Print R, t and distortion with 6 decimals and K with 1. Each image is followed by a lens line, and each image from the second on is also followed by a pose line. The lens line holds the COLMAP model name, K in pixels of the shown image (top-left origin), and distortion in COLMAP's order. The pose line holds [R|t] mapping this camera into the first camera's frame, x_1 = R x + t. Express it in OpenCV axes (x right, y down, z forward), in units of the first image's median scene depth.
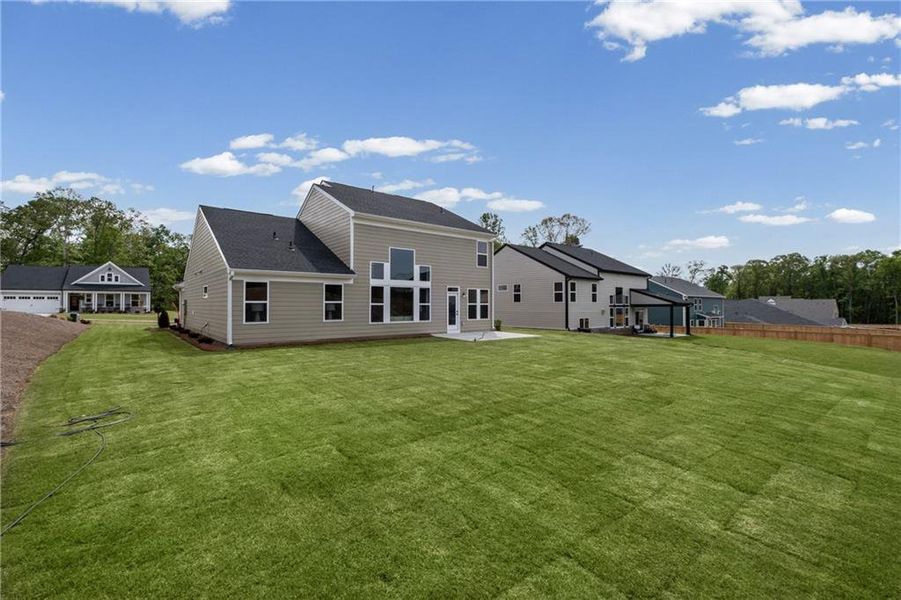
lens RADIAL K [[396.6, 0, 447.4], [0, 396.6, 299.6], [0, 0, 1]] dist [-0.001029, -0.000790]
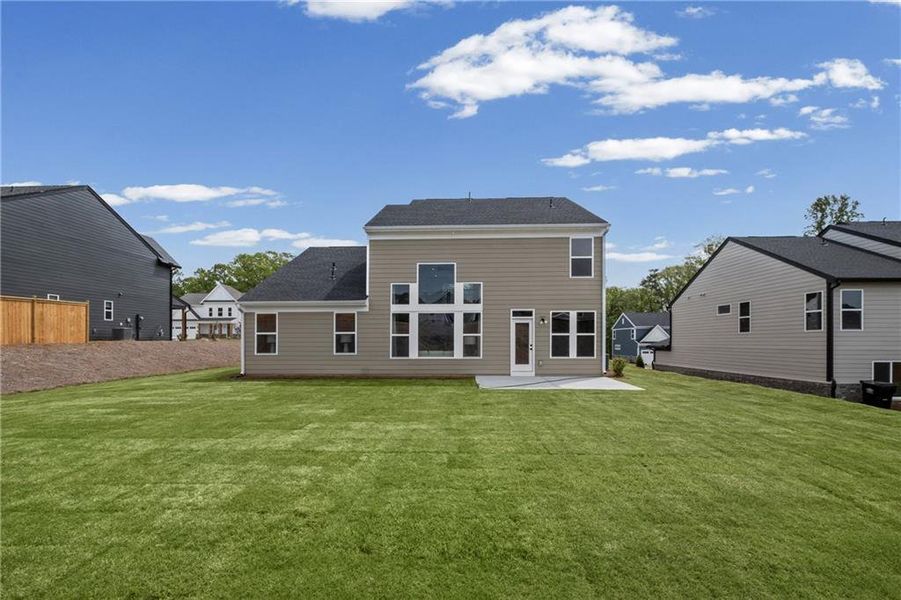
lens RADIAL K [[399.4, 0, 450.0], [0, 399.4, 337.7], [0, 0, 1]] dist [0.000630, -0.000252]
pose [[0.747405, 0.001697, -0.664366, 0.384252], [0.010899, 0.999831, 0.014814, 0.004841], [0.664279, -0.018313, 0.747260, 0.389336]]
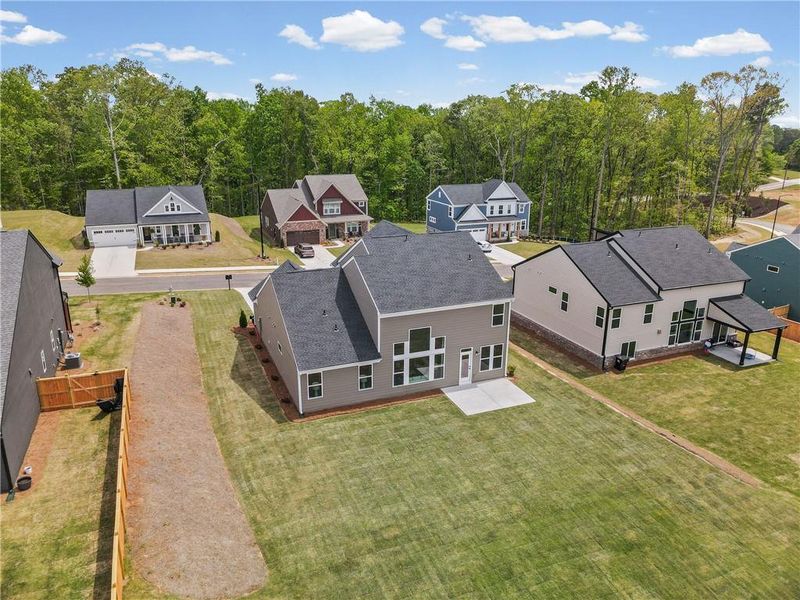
lens RADIAL K [[596.7, 0, 400.0], [0, 596.7, 300.0], [0, 0, 1]] dist [0.010070, 0.006231]
pose [[0.956194, 0.091879, -0.277941, 0.304095], [-0.000576, 0.950057, 0.312077, -0.717162], [0.292733, -0.298246, 0.908491, -0.619117]]
